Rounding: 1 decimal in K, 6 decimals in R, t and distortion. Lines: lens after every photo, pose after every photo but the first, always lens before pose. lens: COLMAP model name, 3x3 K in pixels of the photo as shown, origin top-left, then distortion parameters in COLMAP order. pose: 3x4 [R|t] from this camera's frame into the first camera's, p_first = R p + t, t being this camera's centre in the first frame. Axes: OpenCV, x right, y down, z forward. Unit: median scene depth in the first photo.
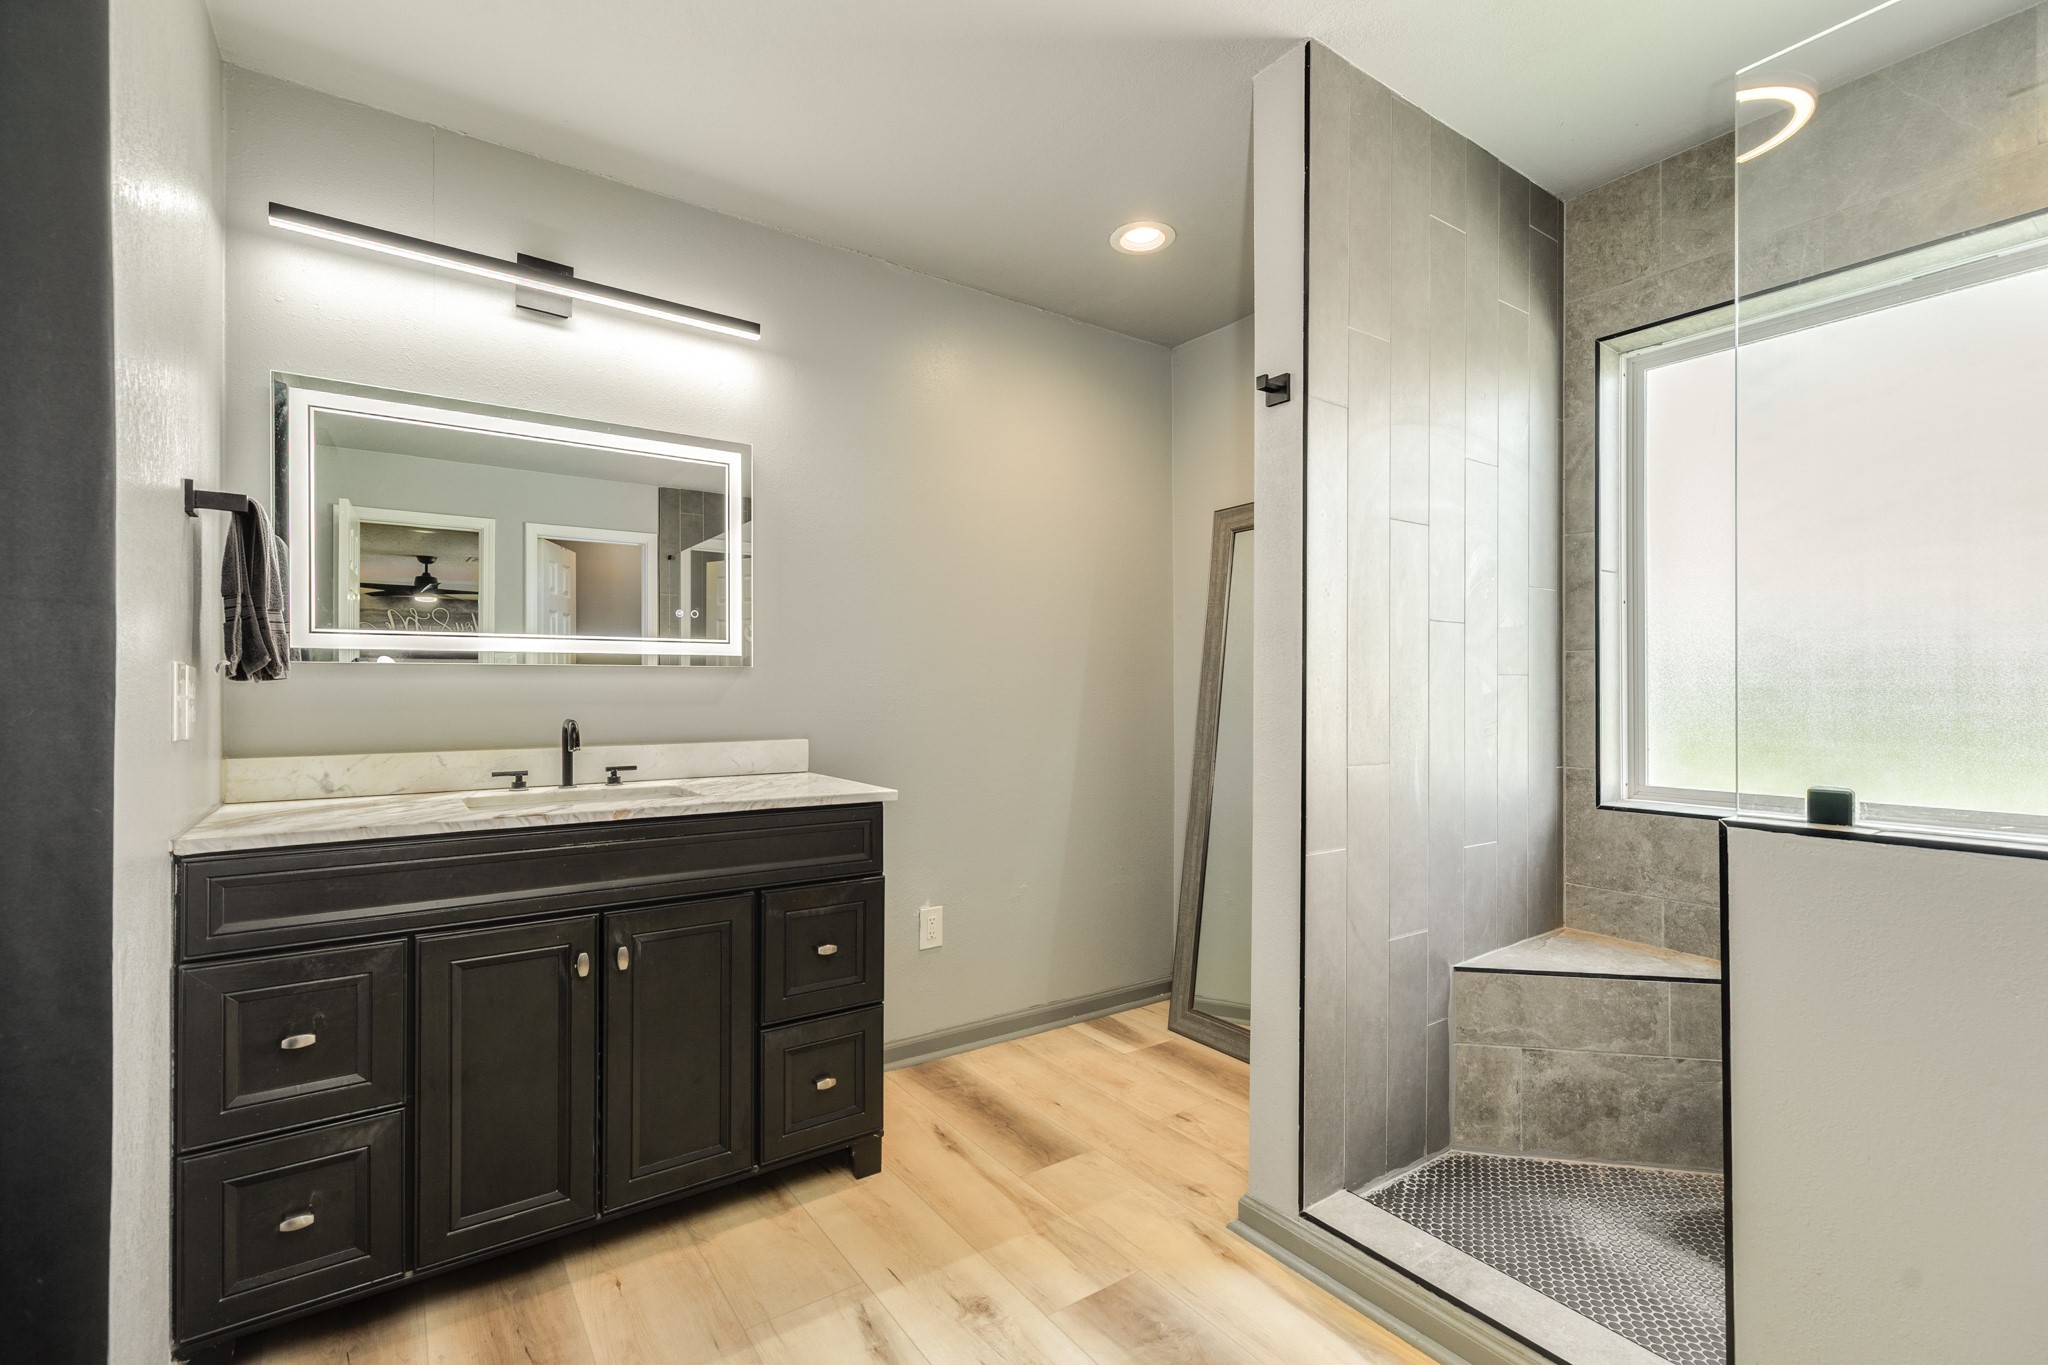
lens RADIAL K [[902.3, 0, 1024.7], [0, 902.3, 692.7], [0, 0, 1]] dist [0.005541, 0.000211]
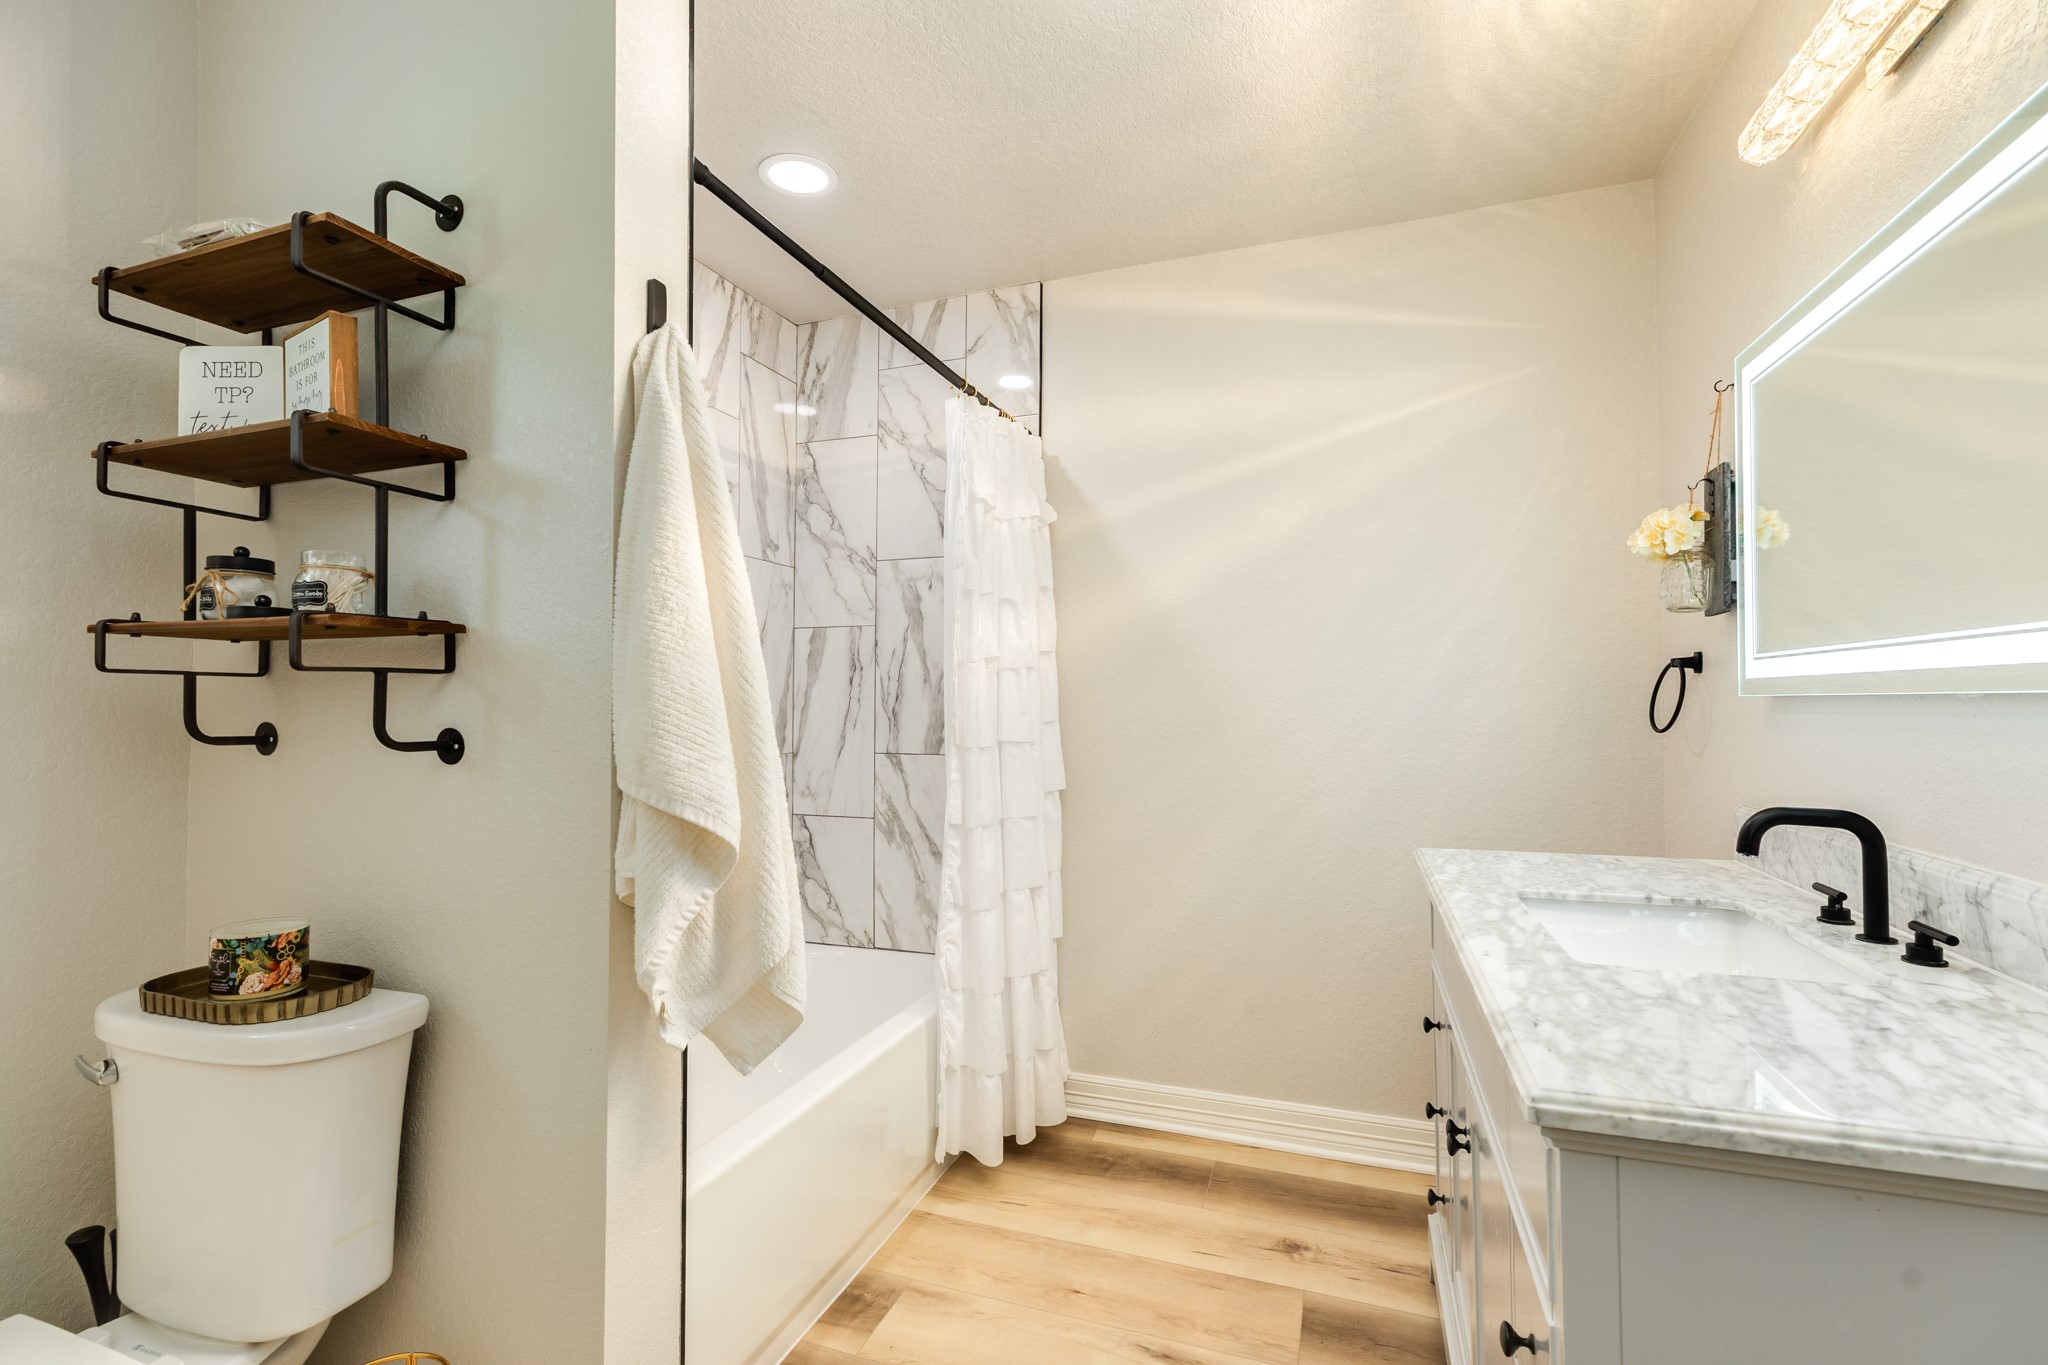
lens RADIAL K [[902.3, 0, 1016.4], [0, 902.3, 687.1], [0, 0, 1]] dist [0.005541, 0.000211]
pose [[-0.812077, -0.001137, -0.583550, 0.178505], [0.010270, 0.999815, -0.016241, -0.033807], [0.583461, -0.019182, -0.811915, 1.100848]]
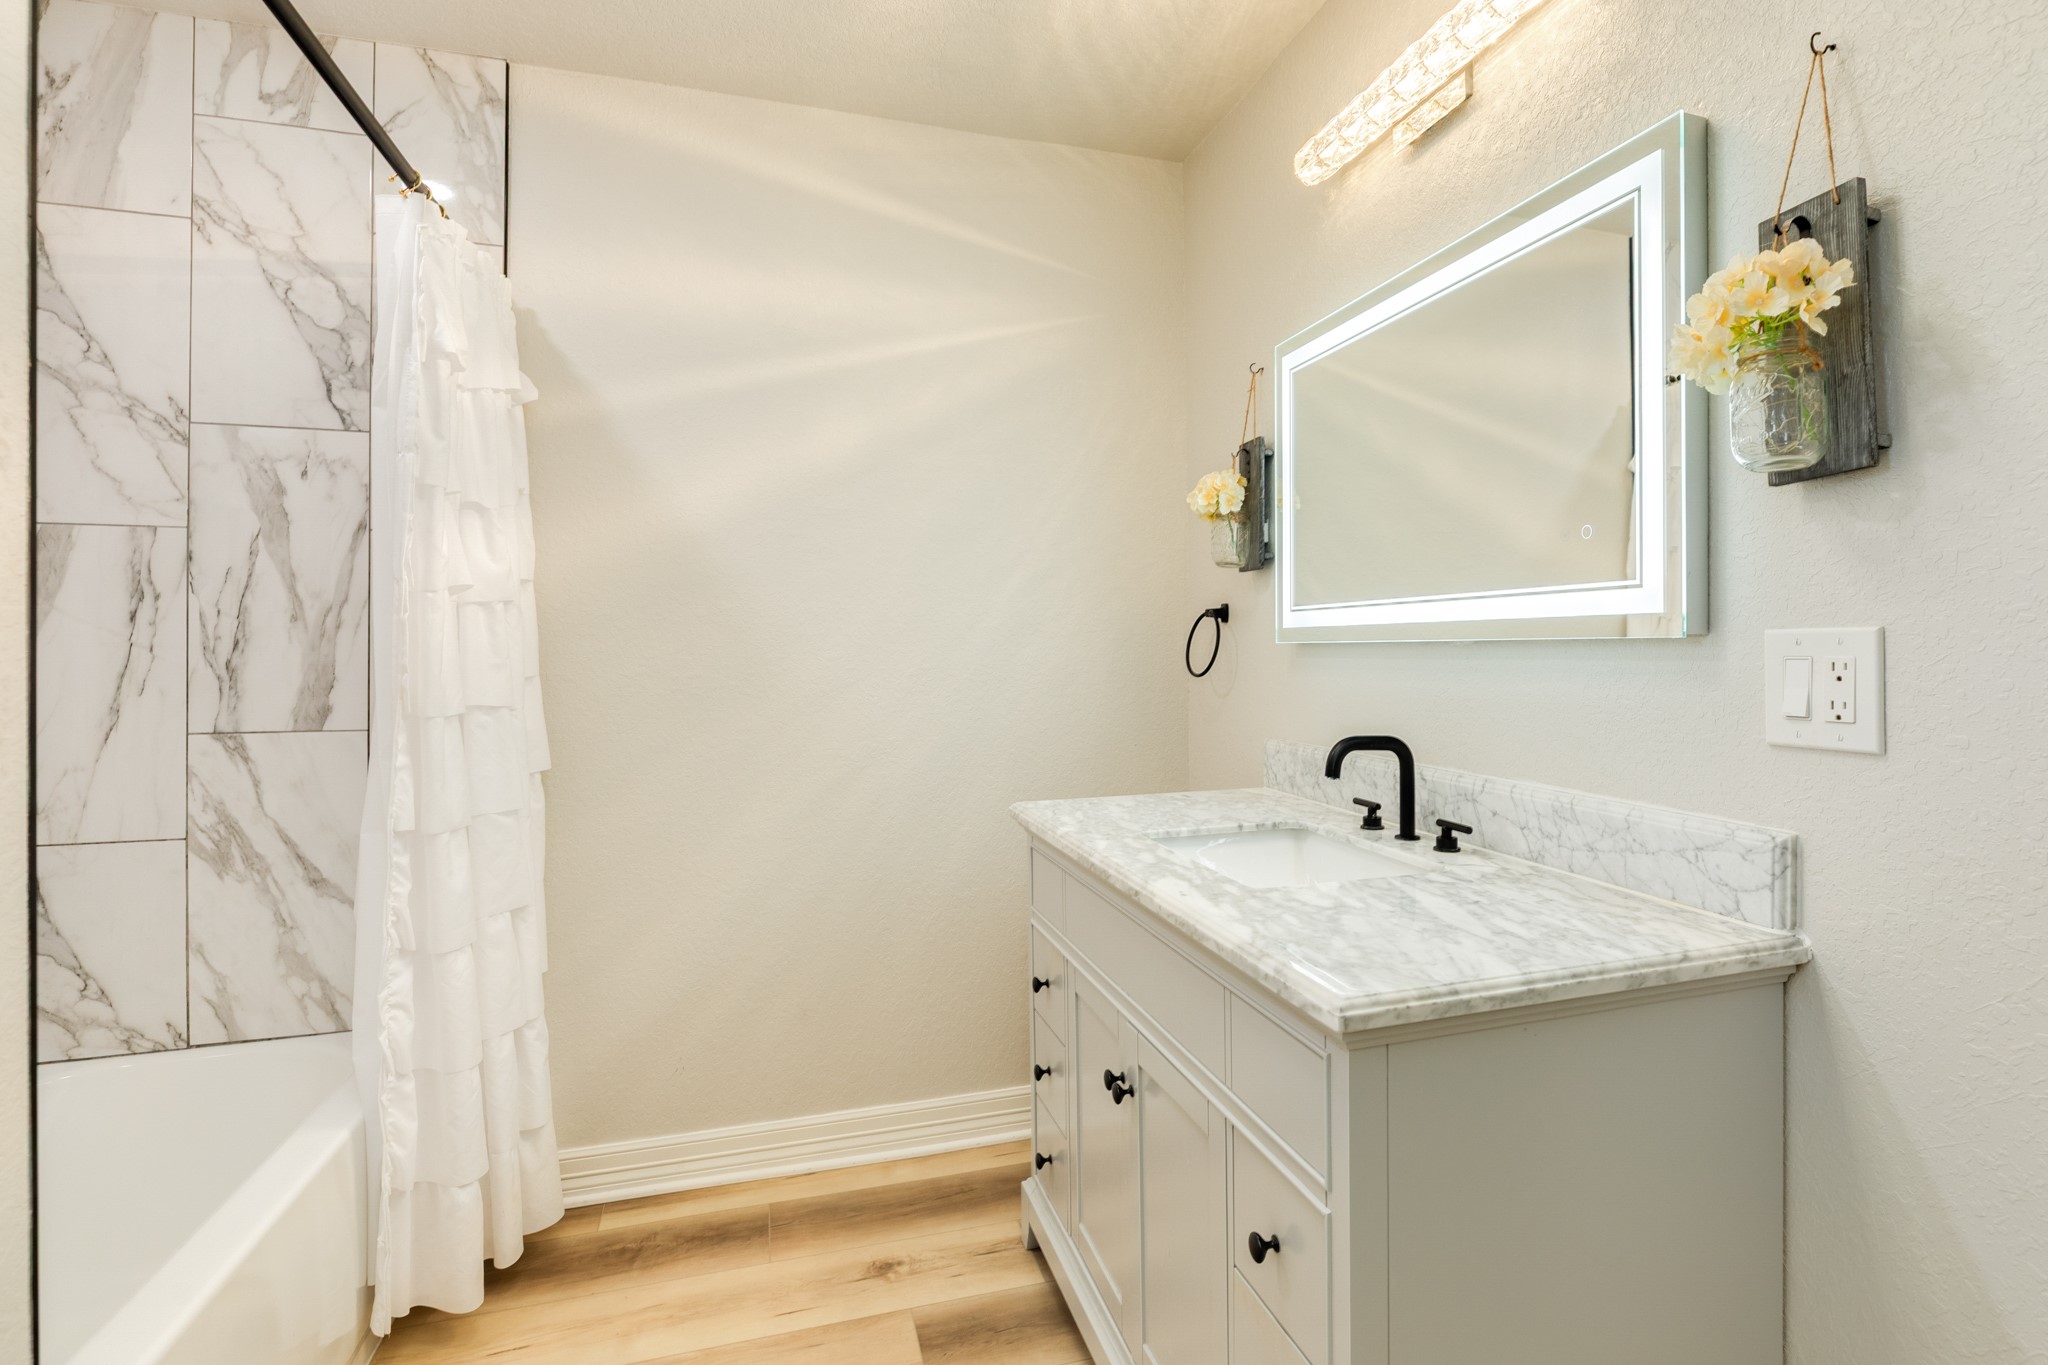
lens RADIAL K [[1058.1, 0, 1109.6], [0, 1058.1, 649.2], [0, 0, 1]] dist [-0.005854, 0.001505]
pose [[-0.280141, 0.007500, -0.959930, 0.256018], [0.010186, 0.999936, 0.004839, -0.033332], [0.959905, -0.008422, -0.280200, 0.978231]]
